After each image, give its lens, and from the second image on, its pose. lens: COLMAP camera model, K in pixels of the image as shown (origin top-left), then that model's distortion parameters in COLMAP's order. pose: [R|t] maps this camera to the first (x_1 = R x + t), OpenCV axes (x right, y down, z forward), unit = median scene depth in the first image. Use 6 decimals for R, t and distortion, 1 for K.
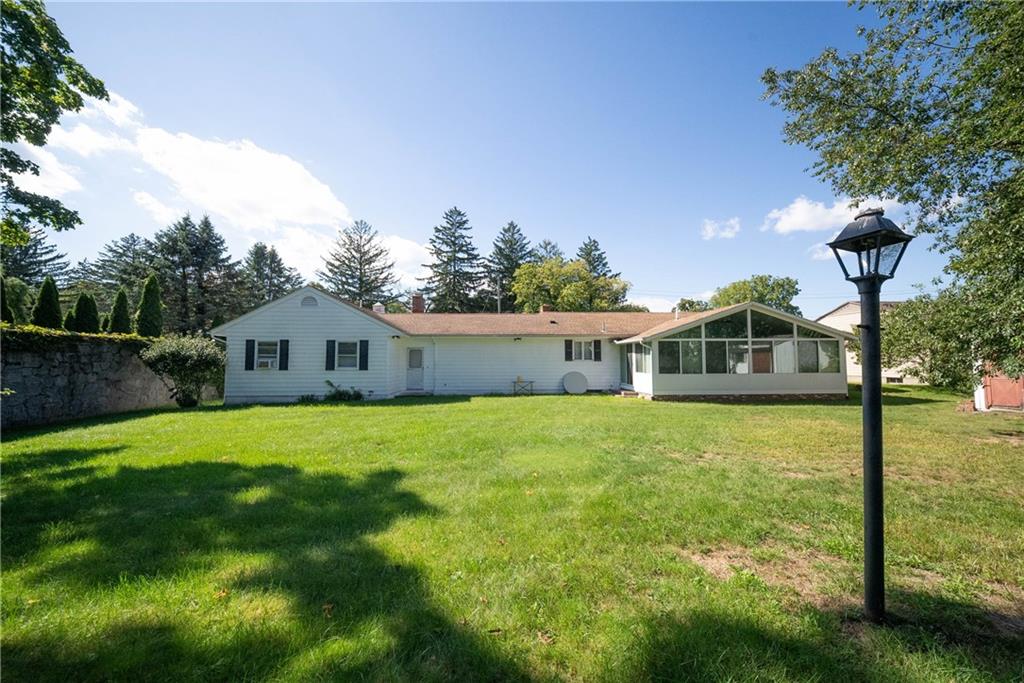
lens RADIAL K [[365.3, 0, 512.0], [0, 365.3, 341.5], [0, 0, 1]] dist [0.011837, -0.000071]
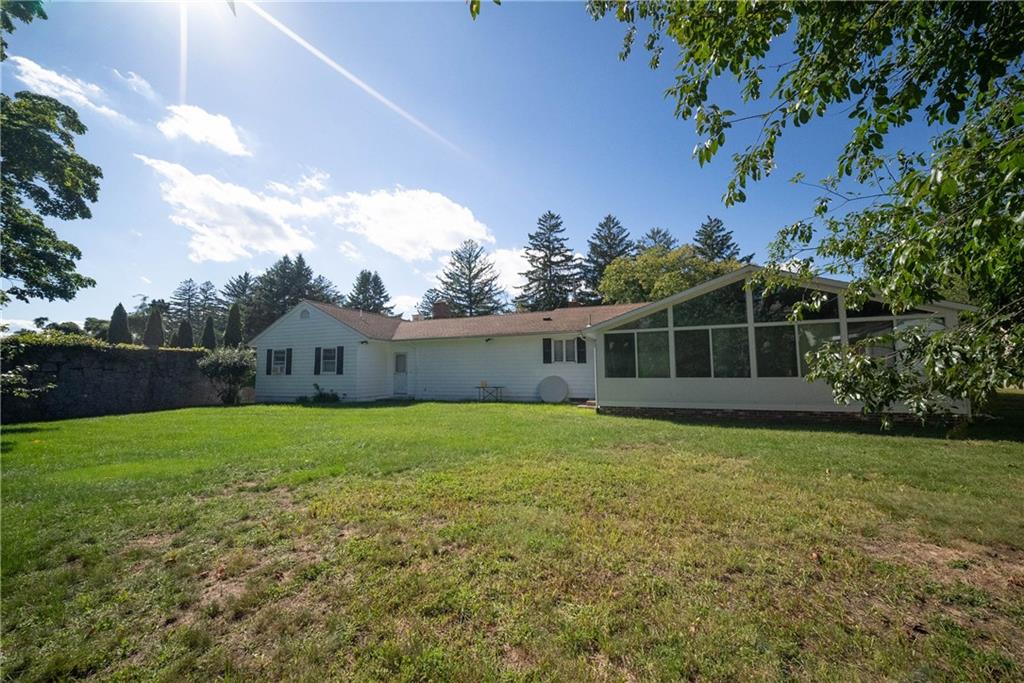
lens RADIAL K [[365.3, 0, 512.0], [0, 365.3, 341.5], [0, 0, 1]] dist [0.011837, -0.000071]
pose [[0.911985, -0.039714, -0.408297, 0.177651], [0.031194, 0.999135, -0.027508, 0.009686], [0.409036, 0.012351, 0.912435, 0.080330]]
